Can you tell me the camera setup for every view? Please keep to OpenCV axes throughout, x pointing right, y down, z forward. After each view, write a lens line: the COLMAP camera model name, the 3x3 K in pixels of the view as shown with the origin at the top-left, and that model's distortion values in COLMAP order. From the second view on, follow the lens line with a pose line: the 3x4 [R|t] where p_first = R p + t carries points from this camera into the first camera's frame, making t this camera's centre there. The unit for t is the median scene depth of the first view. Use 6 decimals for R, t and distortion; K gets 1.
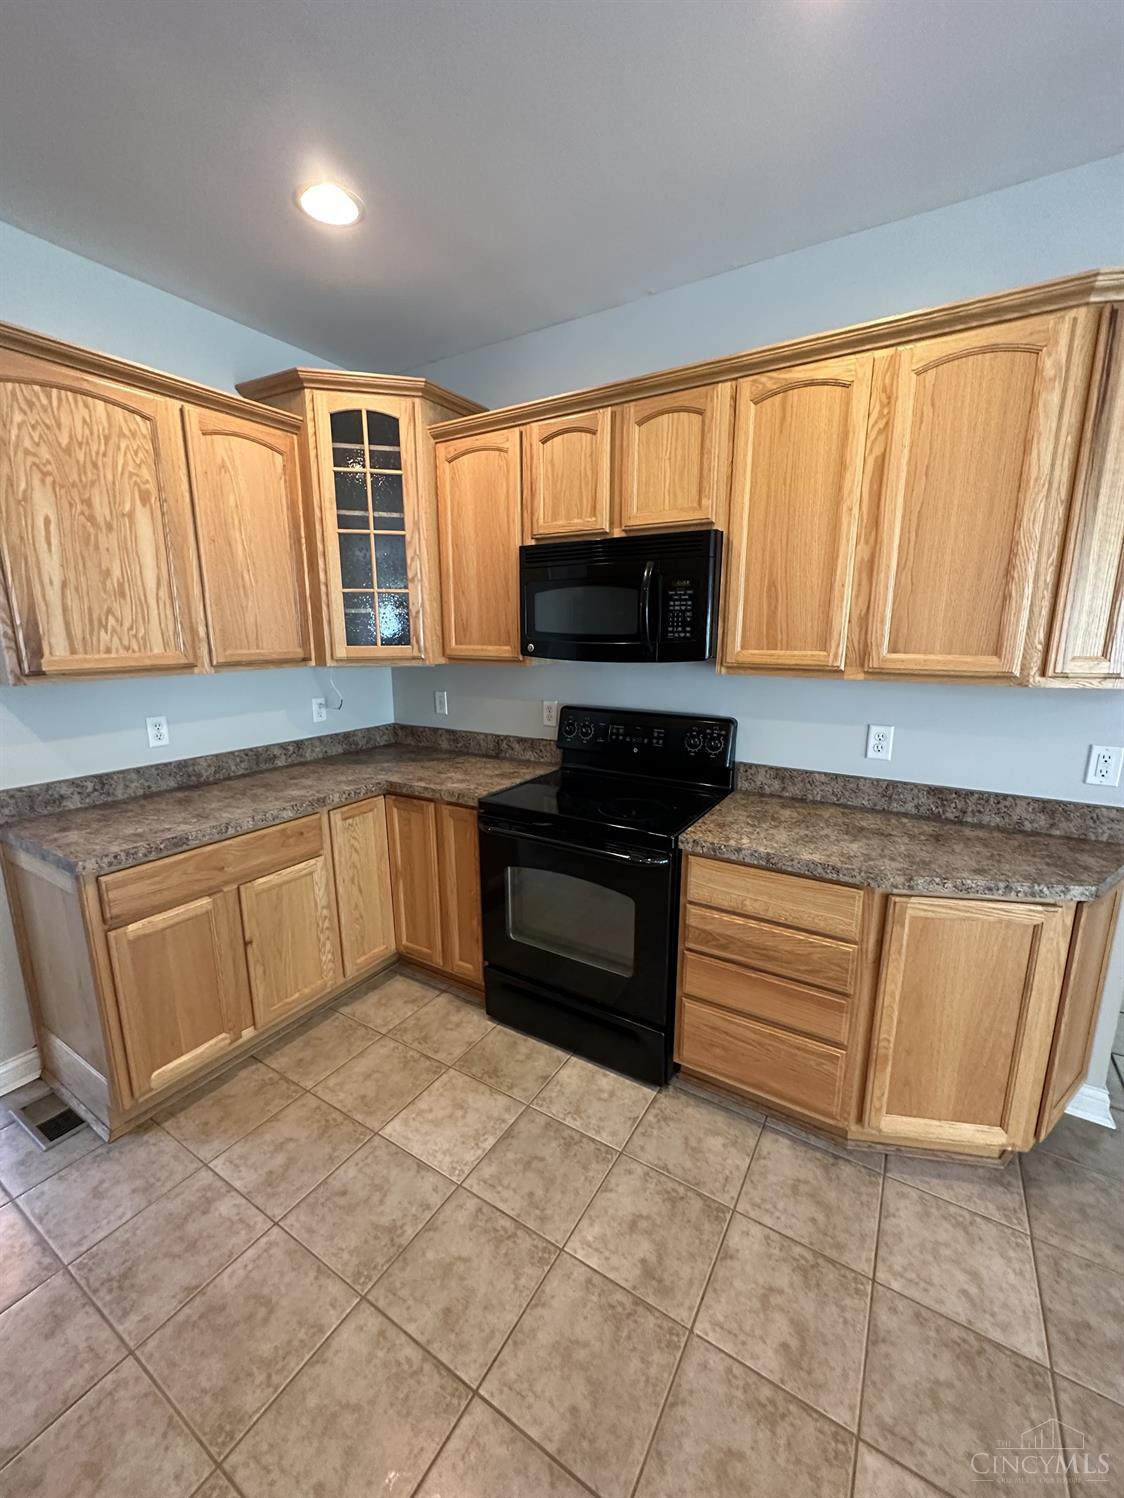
lens RADIAL K [[599.1, 0, 561.9], [0, 599.1, 747.0], [0, 0, 1]] dist [-0.001770, -0.000174]
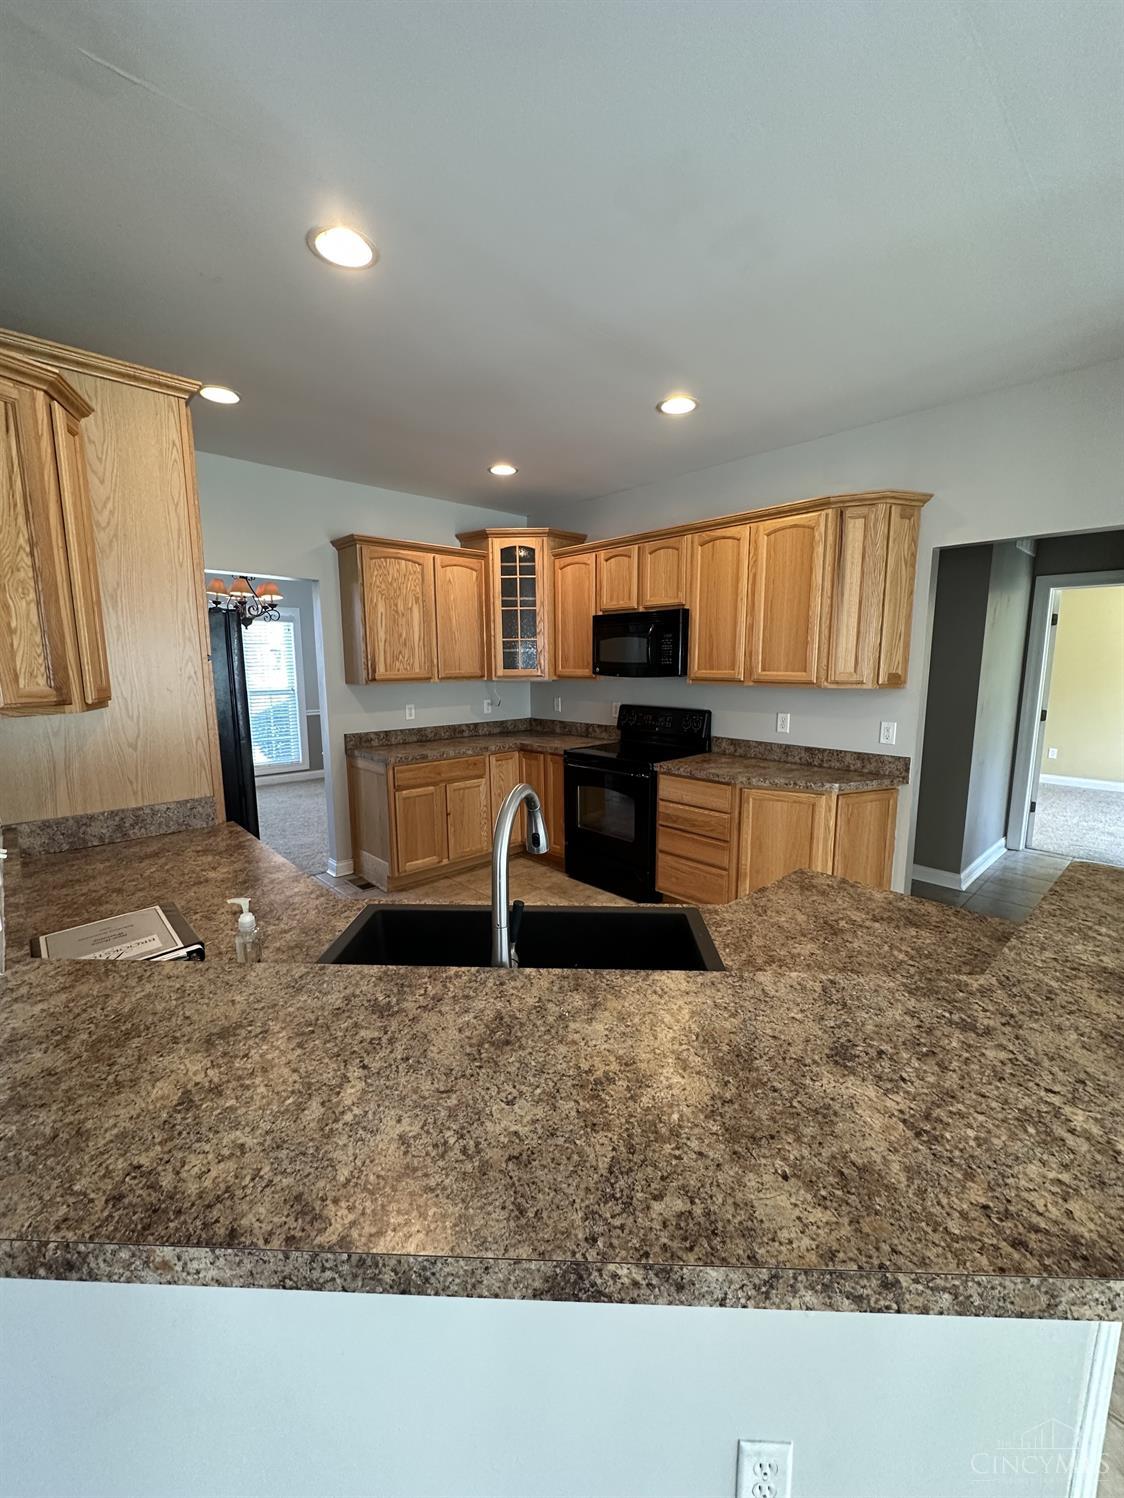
lens RADIAL K [[599.1, 0, 561.9], [0, 599.1, 747.0], [0, 0, 1]] dist [-0.001770, -0.000174]
pose [[0.964754, 0.033941, -0.260956, 0.352020], [-0.046947, 0.997938, -0.043764, 0.164627], [0.258933, 0.054473, 0.964358, -0.830809]]
